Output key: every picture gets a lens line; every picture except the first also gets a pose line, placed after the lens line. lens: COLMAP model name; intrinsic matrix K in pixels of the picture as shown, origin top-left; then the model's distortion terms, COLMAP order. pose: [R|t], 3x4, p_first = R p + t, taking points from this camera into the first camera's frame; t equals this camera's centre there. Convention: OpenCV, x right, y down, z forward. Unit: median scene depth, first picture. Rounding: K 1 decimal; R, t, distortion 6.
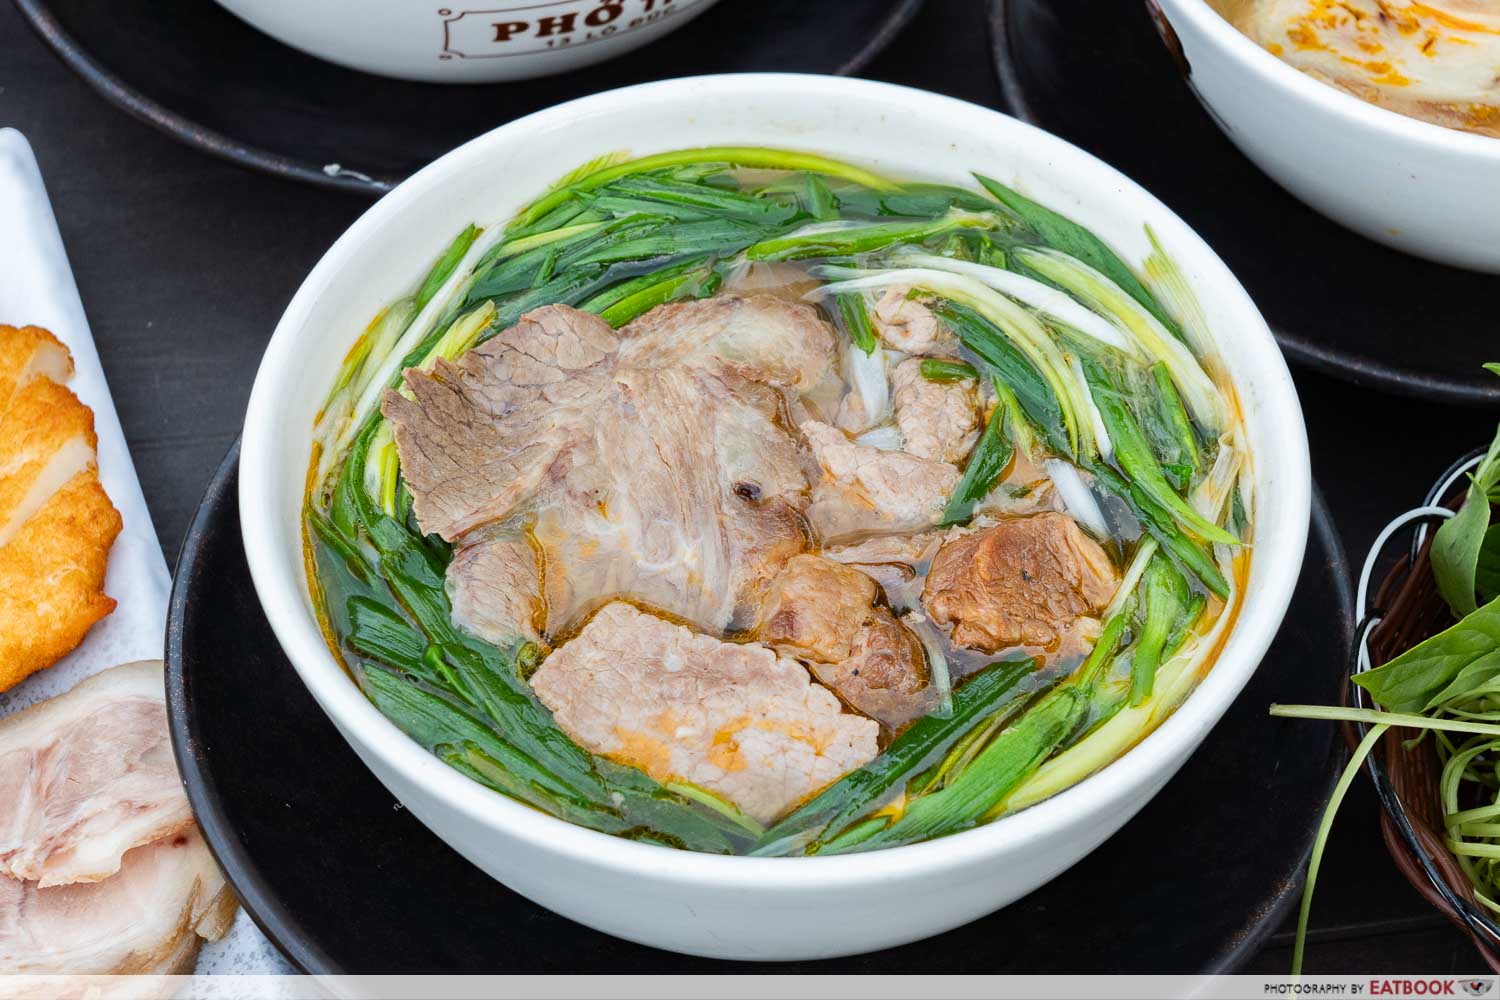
lens RADIAL K [[3271.8, 0, 744.9], [0, 3271.8, 504.7], [0, 0, 1]] dist [-0.000068, 0.000000]
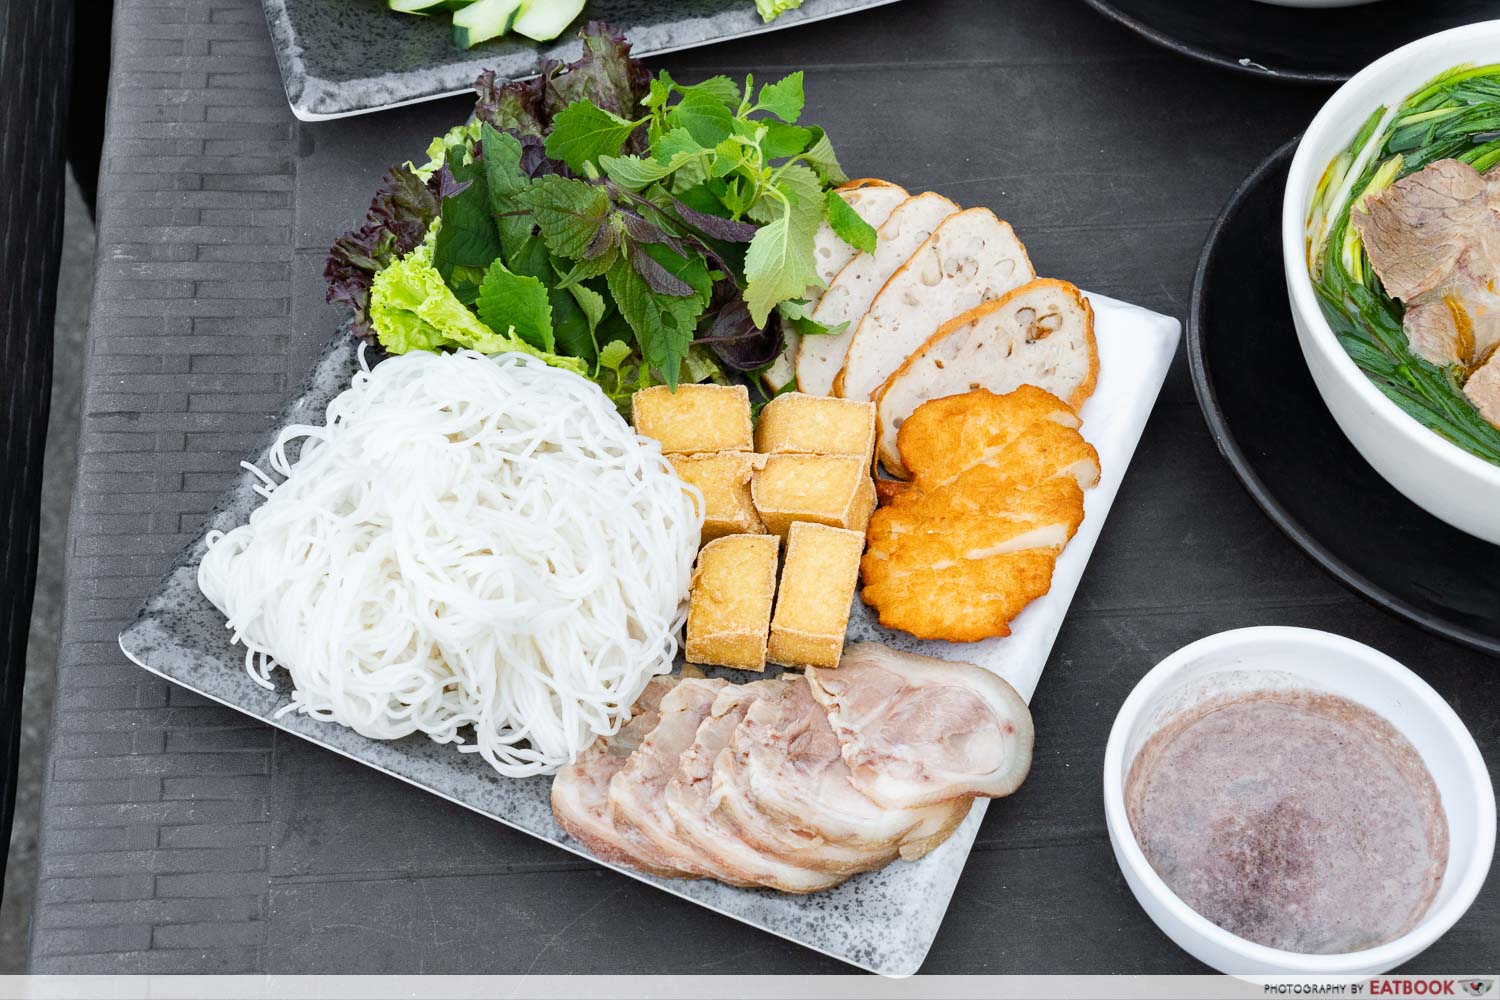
lens RADIAL K [[2227.9, 0, 751.0], [0, 2227.9, 493.5], [0, 0, 1]] dist [-0.026001, 0.000000]
pose [[0.996236, 0.052295, -0.069135, -0.330124], [-0.044016, 0.992240, 0.116283, -0.009008], [0.074680, -0.112802, 0.990807, -0.153324]]
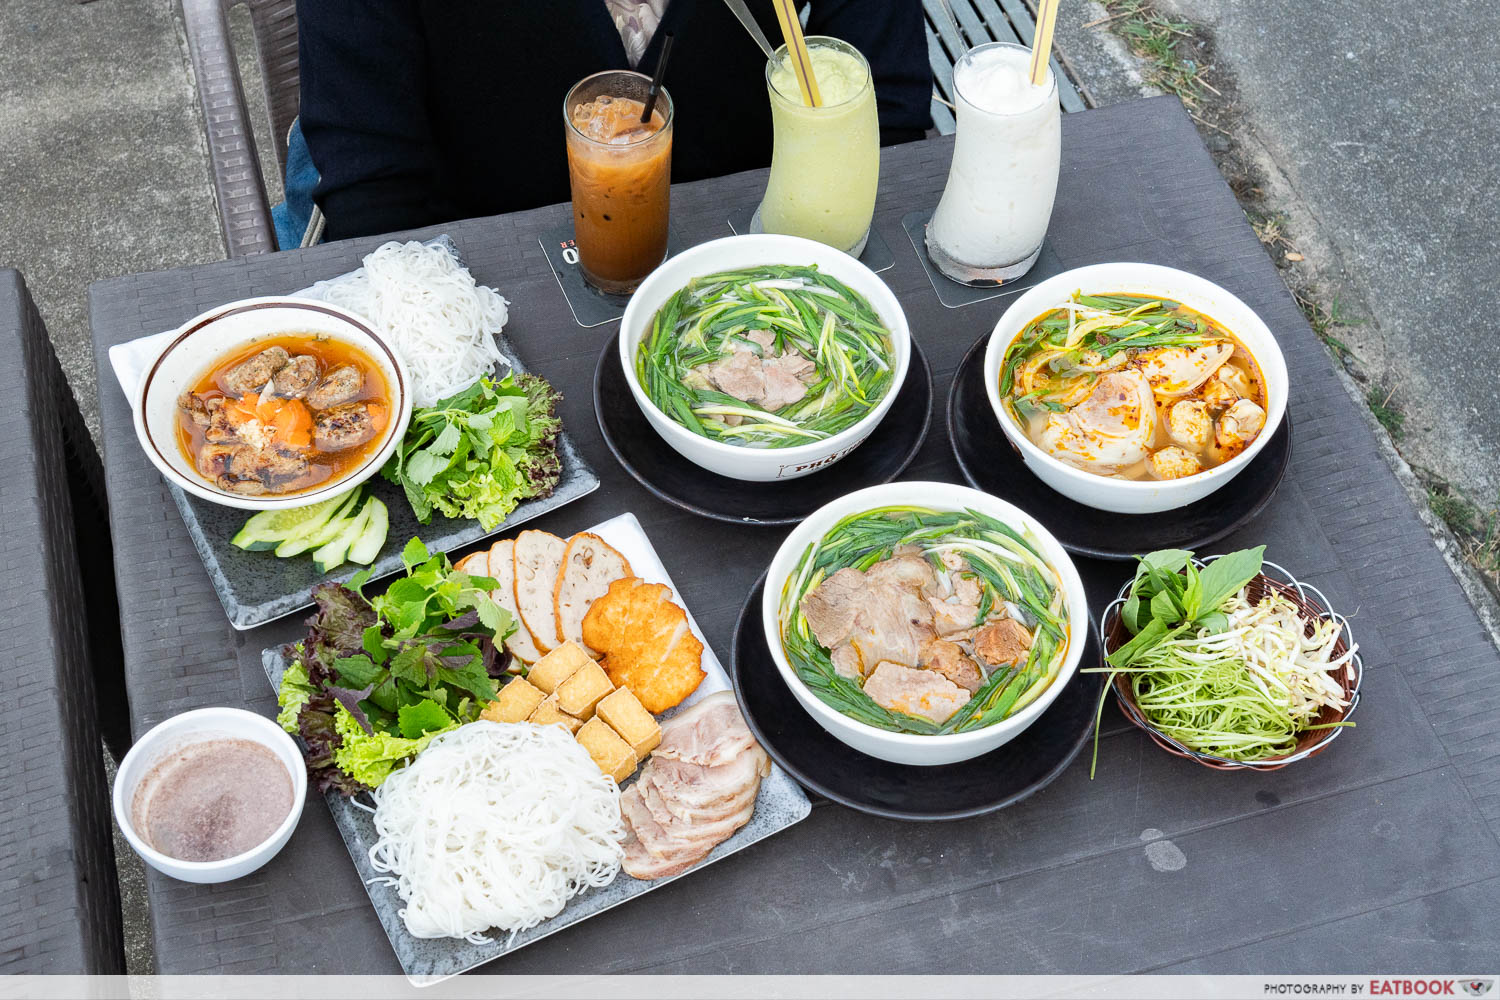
lens RADIAL K [[1893.1, 0, 750.9], [0, 1893.1, 491.3], [0, 0, 1]] dist [-0.015953, 0.000000]
pose [[0.993345, -0.103692, 0.050147, -0.241802], [0.103733, 0.994604, 0.001774, -0.152951], [-0.050061, 0.003440, 0.998740, -0.869847]]
